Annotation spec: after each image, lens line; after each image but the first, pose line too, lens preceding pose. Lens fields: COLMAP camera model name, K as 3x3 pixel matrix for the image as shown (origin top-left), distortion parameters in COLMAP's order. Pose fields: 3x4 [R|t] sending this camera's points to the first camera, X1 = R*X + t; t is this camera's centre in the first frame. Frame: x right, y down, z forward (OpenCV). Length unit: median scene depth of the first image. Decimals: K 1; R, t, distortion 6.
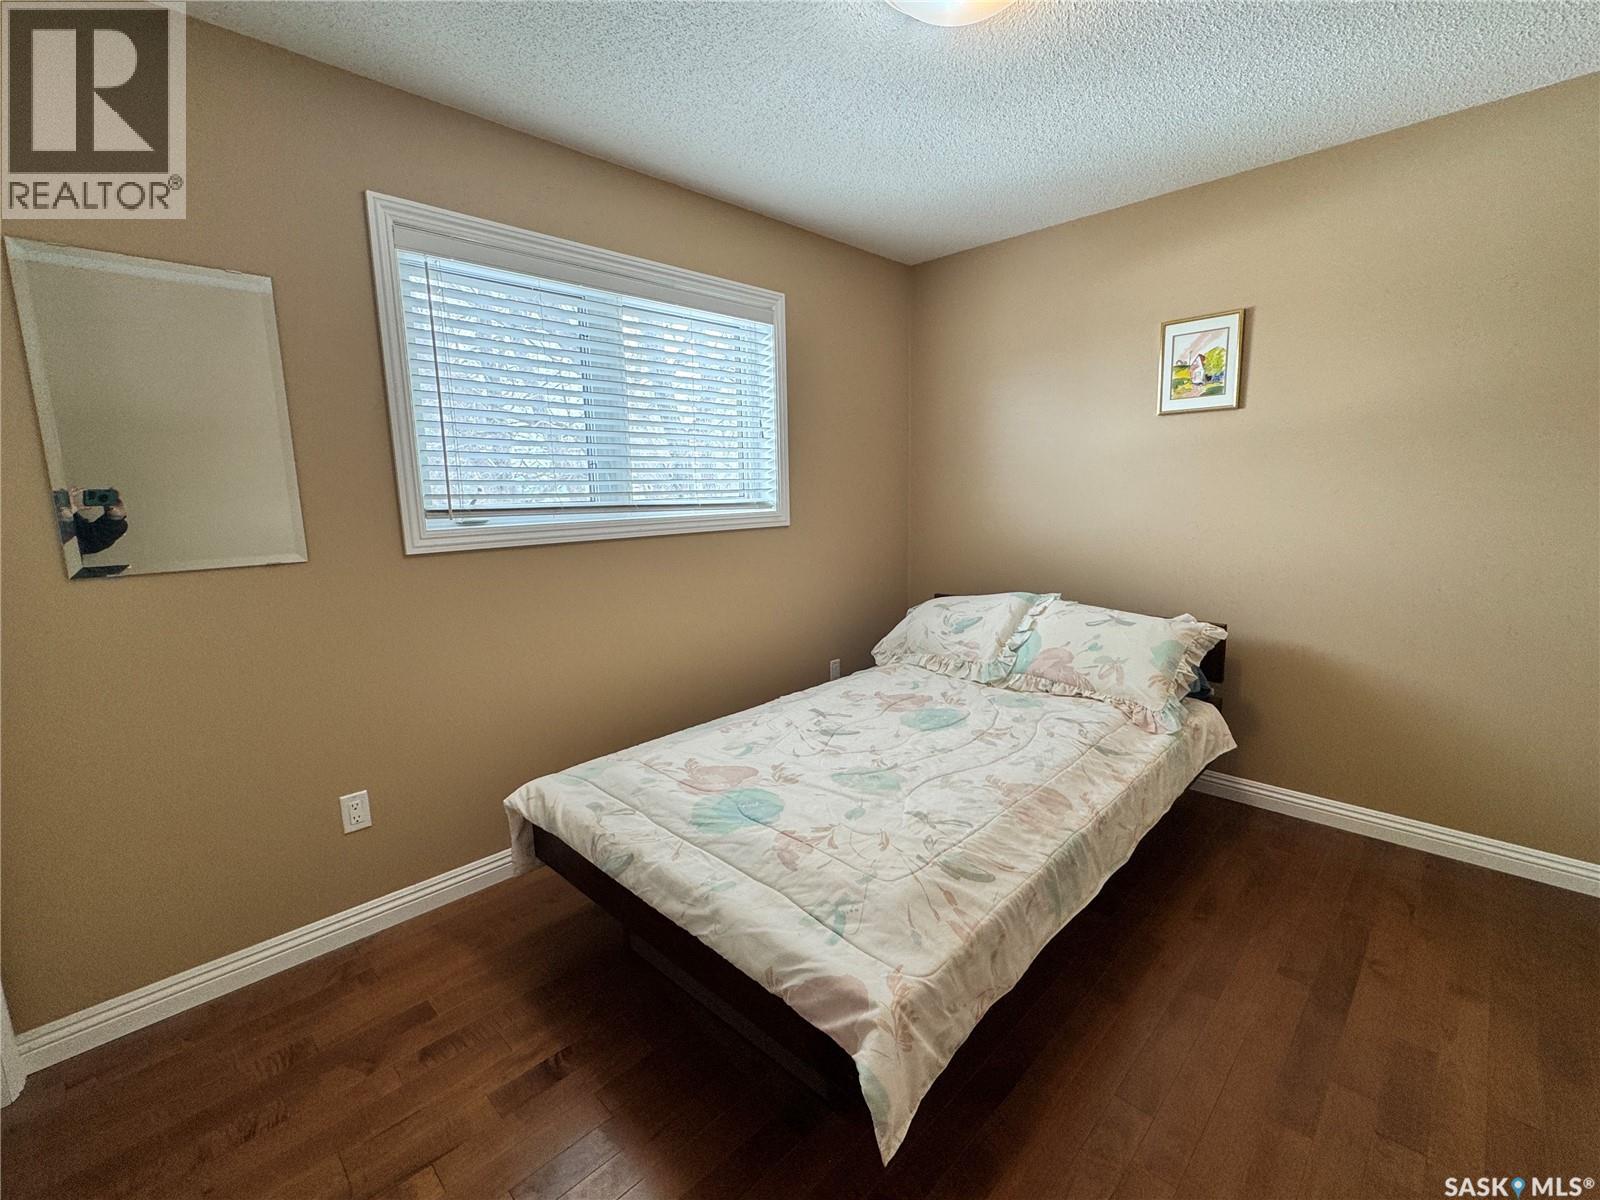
lens RADIAL K [[692.4, 0, 800.0], [0, 692.4, 600.0], [0, 0, 1]] dist [0.000284, -0.001247]
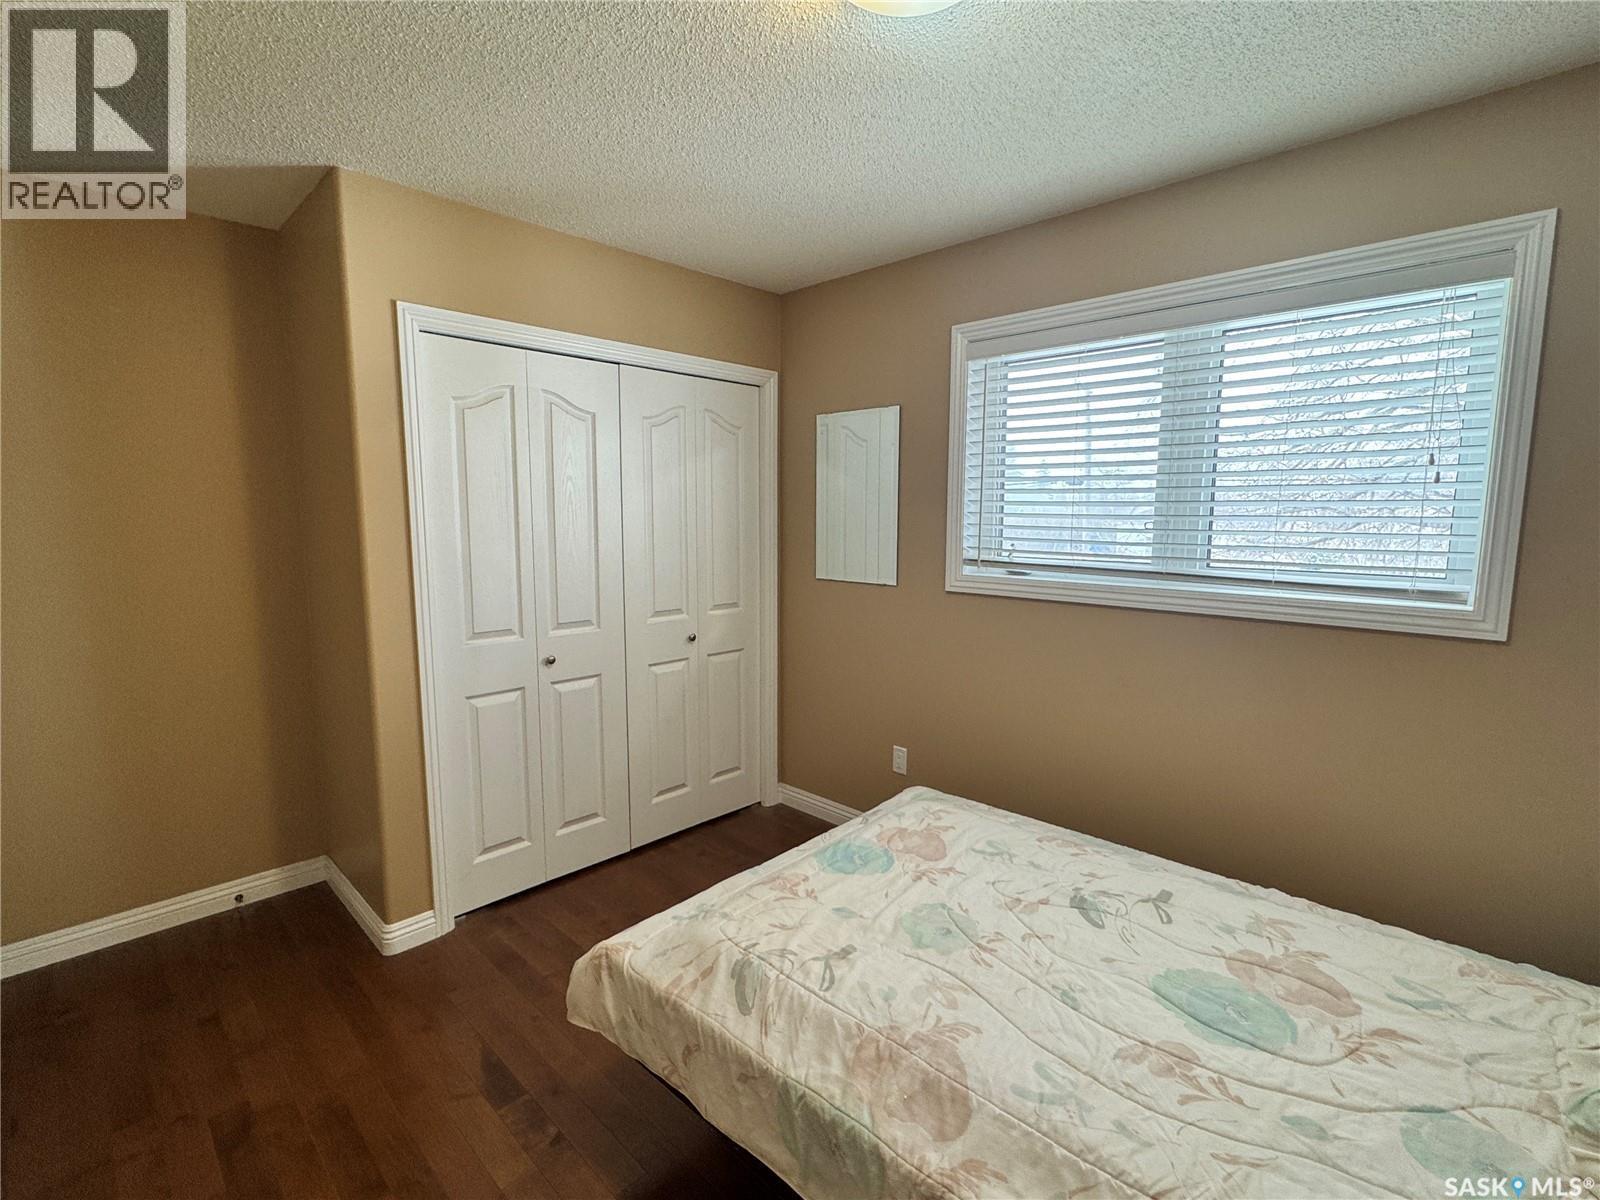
lens RADIAL K [[743.0, 0, 800.0], [0, 743.0, 600.0], [0, 0, 1]] dist [-0.001244, -0.000361]
pose [[0.010919, 0.138844, -0.990254, 0.844089], [-0.168327, 0.976436, 0.135051, -0.194338], [0.985671, 0.165212, 0.034032, 0.686634]]
